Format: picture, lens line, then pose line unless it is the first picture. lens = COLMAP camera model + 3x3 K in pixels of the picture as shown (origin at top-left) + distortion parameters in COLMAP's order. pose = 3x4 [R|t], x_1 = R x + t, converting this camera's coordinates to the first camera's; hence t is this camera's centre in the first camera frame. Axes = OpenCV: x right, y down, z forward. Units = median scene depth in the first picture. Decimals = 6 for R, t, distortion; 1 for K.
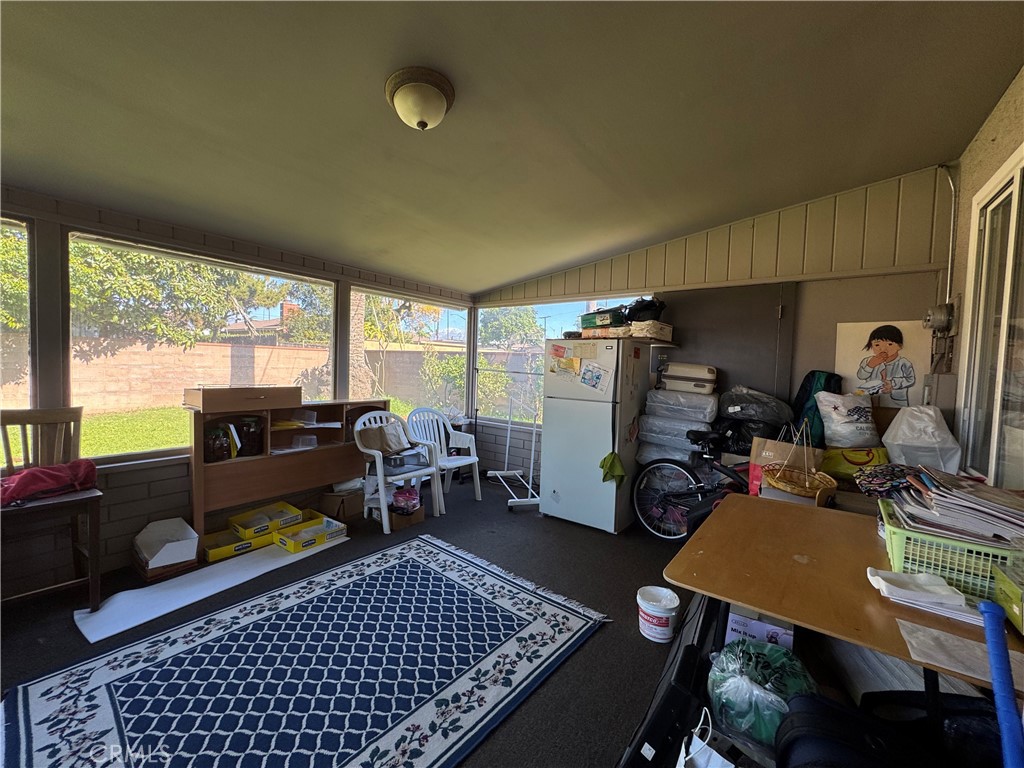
lens RADIAL K [[409.8, 0, 512.7], [0, 409.8, 383.1], [0, 0, 1]] dist [0.000302, 0.000032]
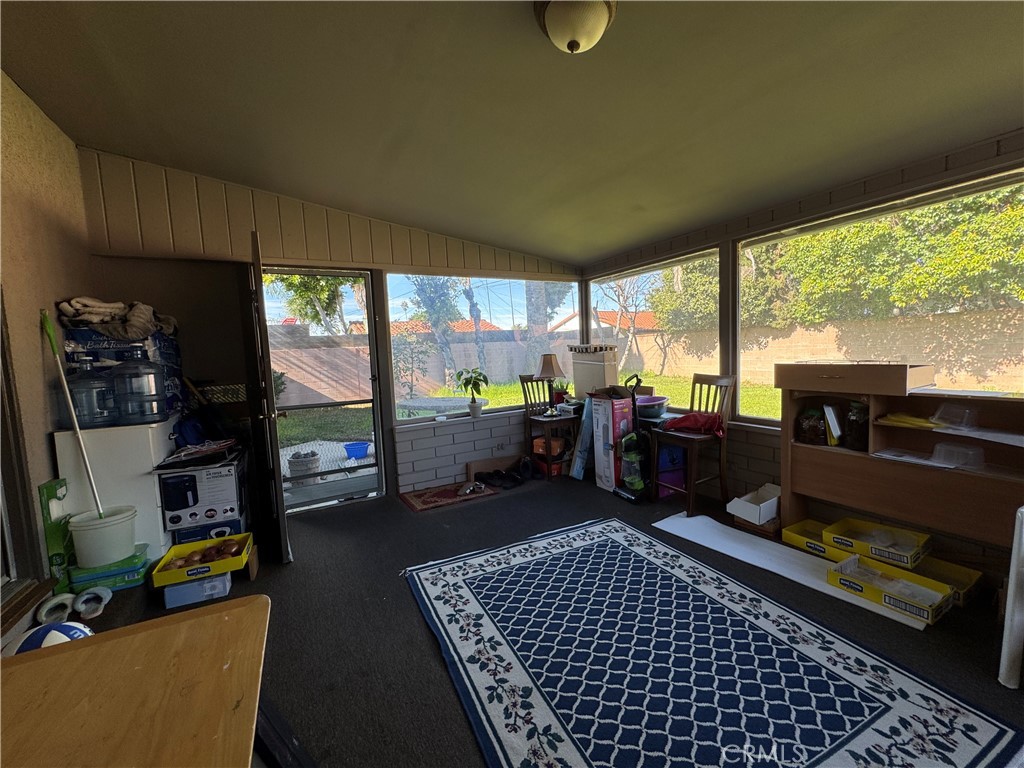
lens RADIAL K [[409.8, 0, 512.7], [0, 409.8, 383.1], [0, 0, 1]] dist [0.000302, 0.000032]
pose [[-0.421628, 0.060188, -0.904769, 0.422684], [-0.005821, 0.997594, 0.069076, -0.005442], [0.906750, 0.034391, -0.420264, 0.856547]]
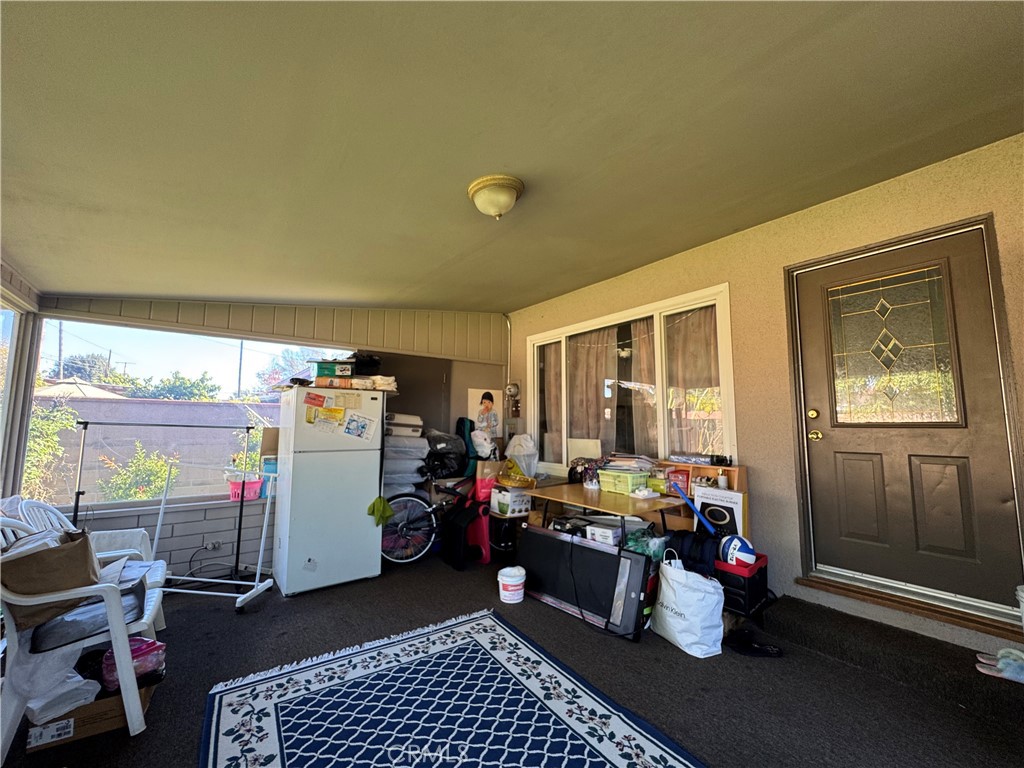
lens RADIAL K [[409.8, 0, 512.7], [0, 409.8, 383.1], [0, 0, 1]] dist [0.000302, 0.000032]
pose [[0.283614, 0.067384, 0.956568, -0.900239], [0.045441, 0.995463, -0.083596, -0.026335], [-0.957861, 0.067177, 0.279265, 0.445114]]
